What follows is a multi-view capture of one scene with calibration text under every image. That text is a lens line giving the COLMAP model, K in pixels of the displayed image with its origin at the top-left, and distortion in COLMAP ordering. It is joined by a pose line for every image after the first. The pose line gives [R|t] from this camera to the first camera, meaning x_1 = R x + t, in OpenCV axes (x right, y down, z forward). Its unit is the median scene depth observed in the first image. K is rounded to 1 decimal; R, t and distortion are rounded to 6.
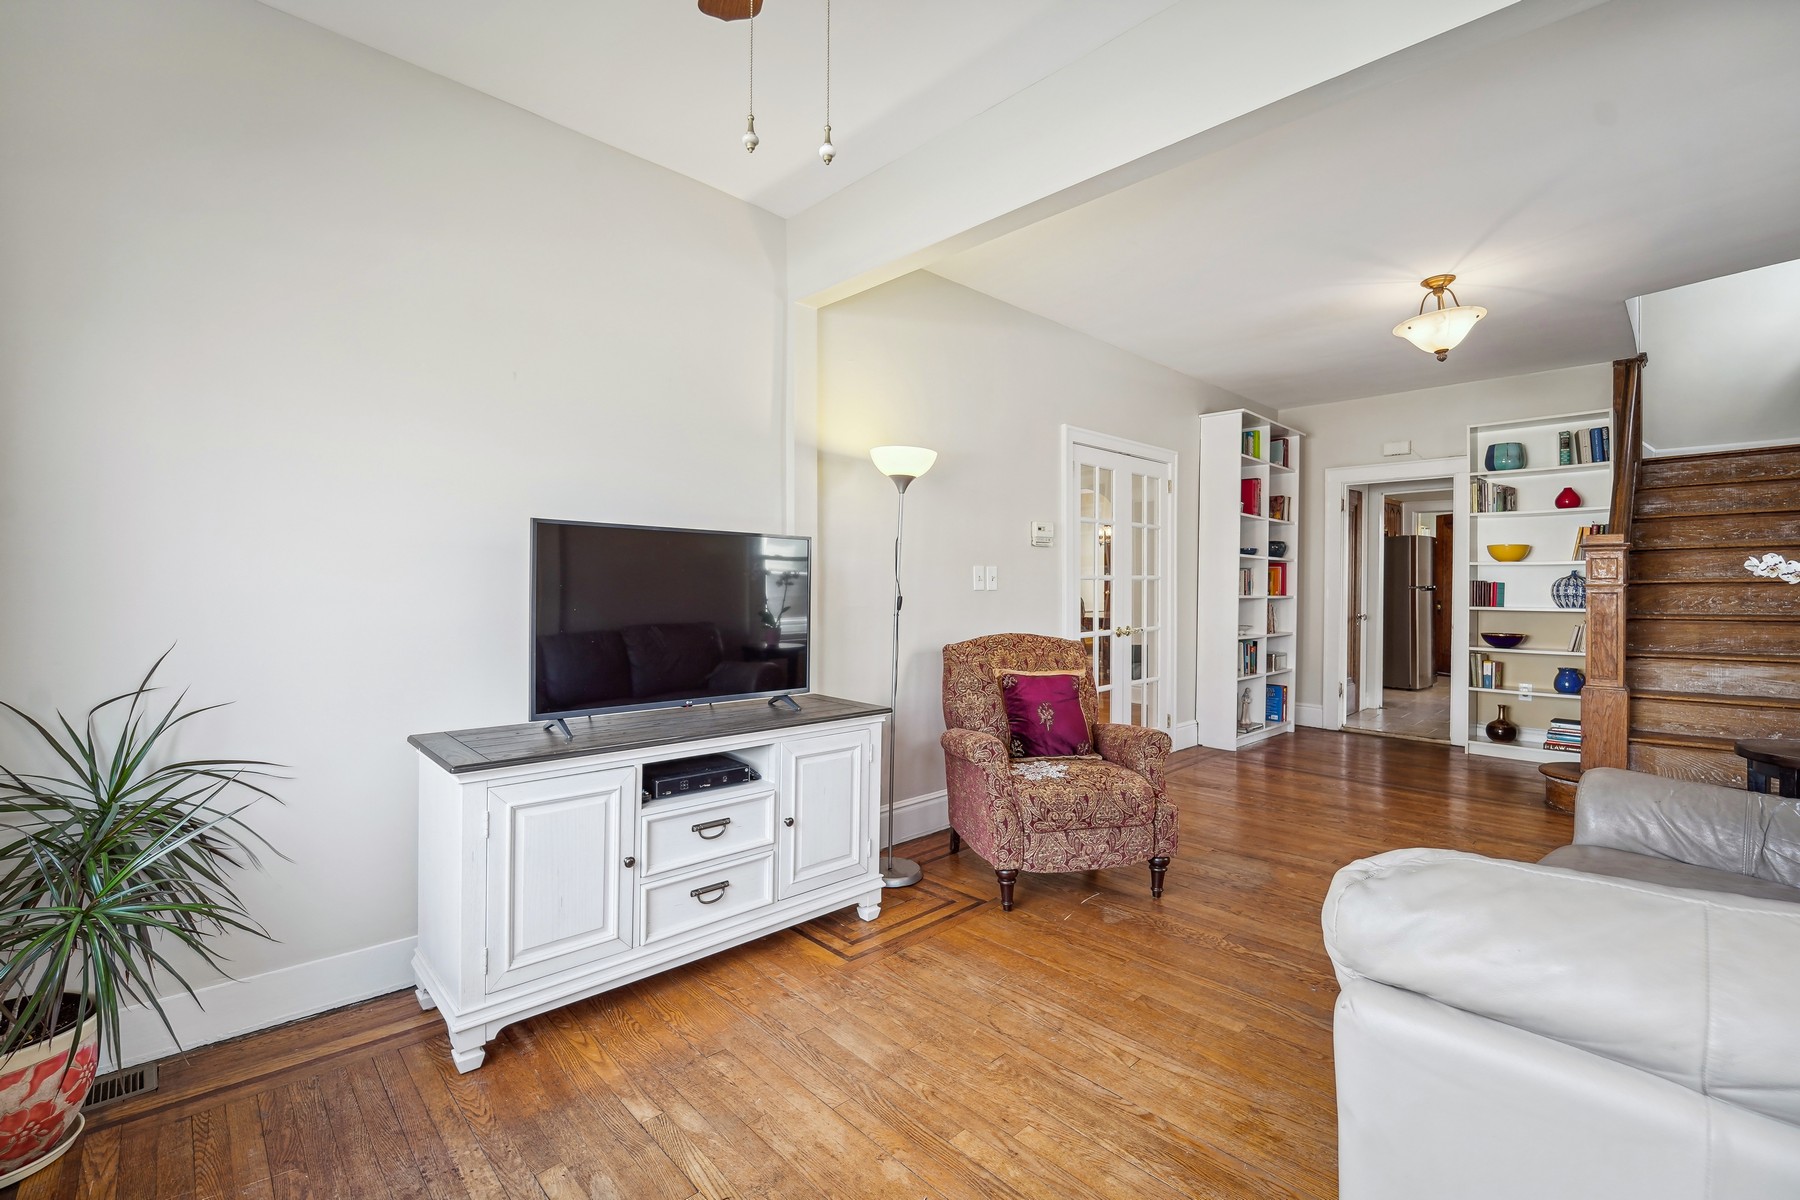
lens RADIAL K [[763.3, 0, 894.2], [0, 763.3, 582.1], [0, 0, 1]] dist [0.000229, -0.000214]
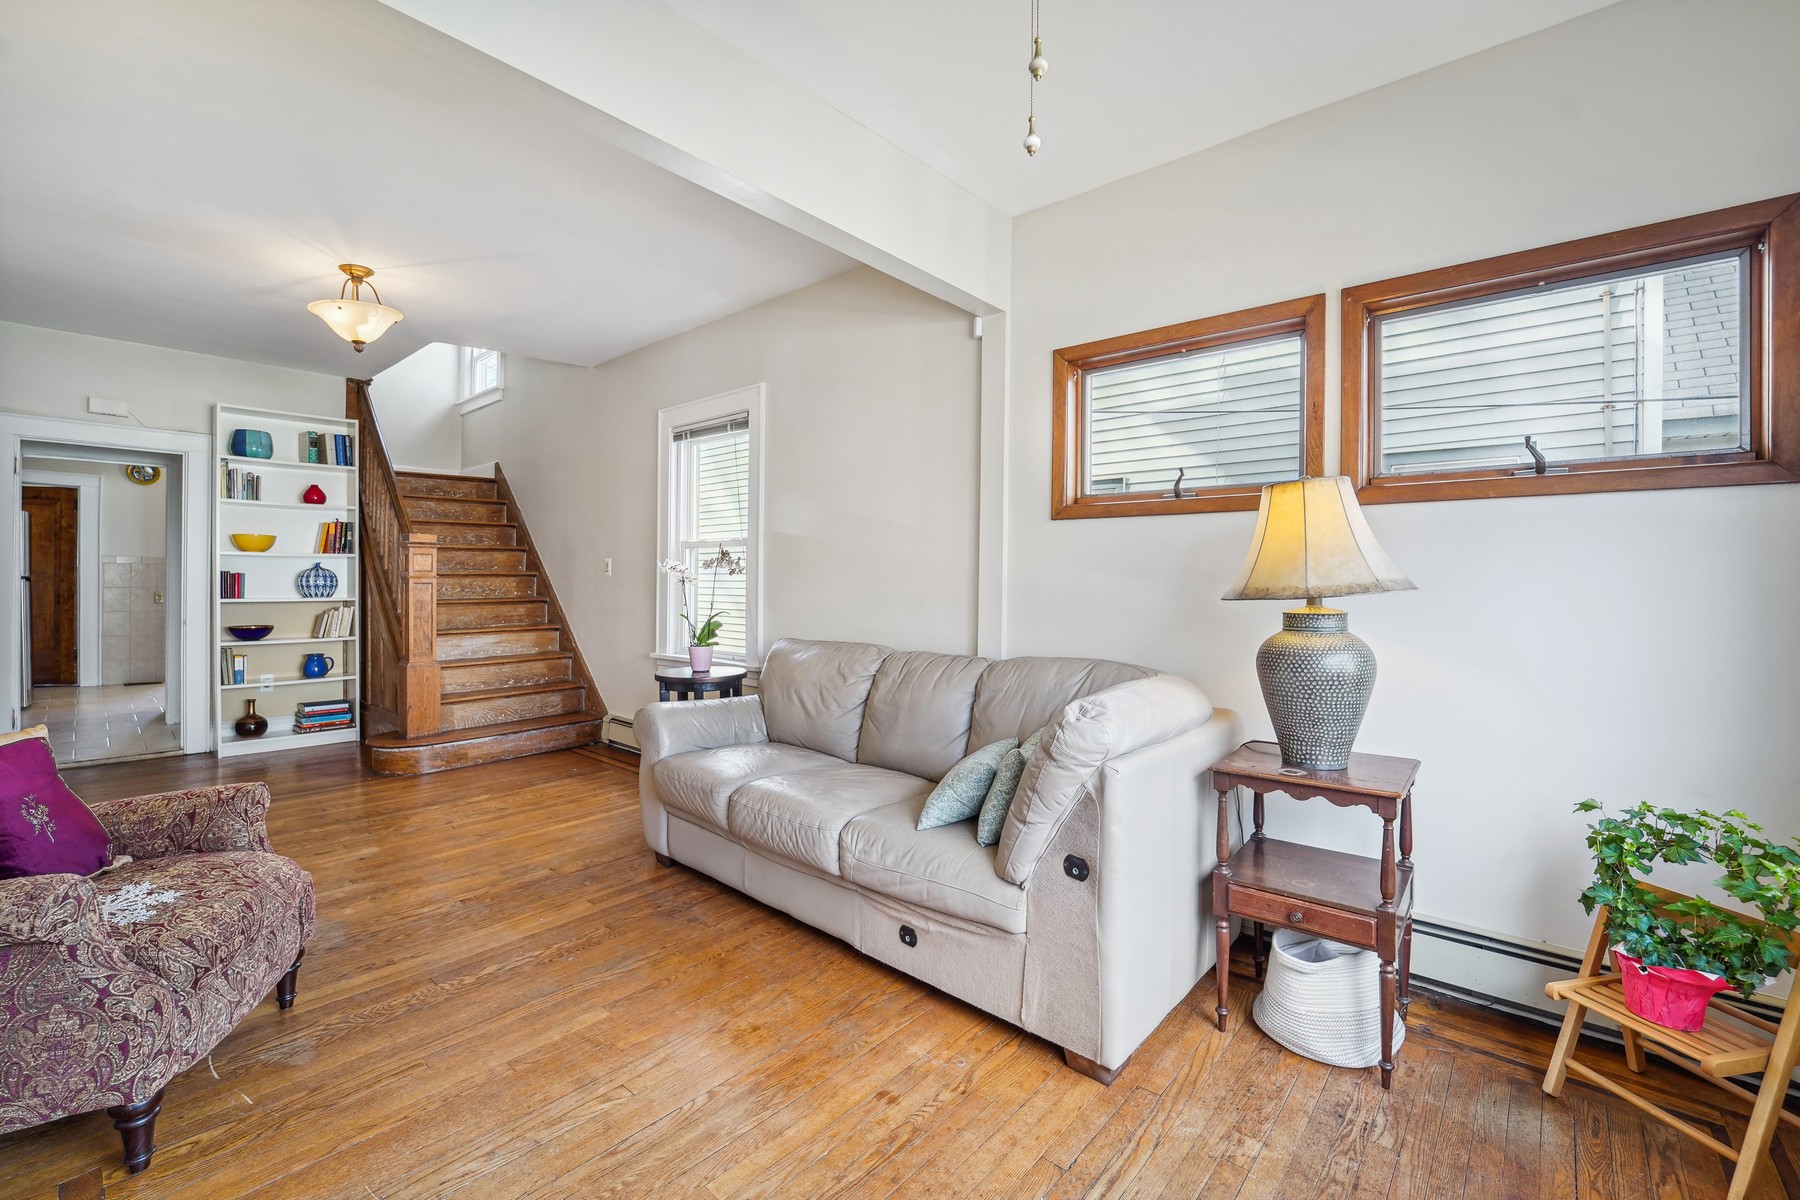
lens RADIAL K [[744.4, 0, 901.4], [0, 744.4, 580.3], [0, 0, 1]] dist [-0.000820, -0.000014]
pose [[-0.041360, -0.004192, 0.999136, -0.191725], [-0.007583, 0.999964, 0.003882, -0.000618], [-0.999116, -0.007416, -0.041391, 0.222737]]
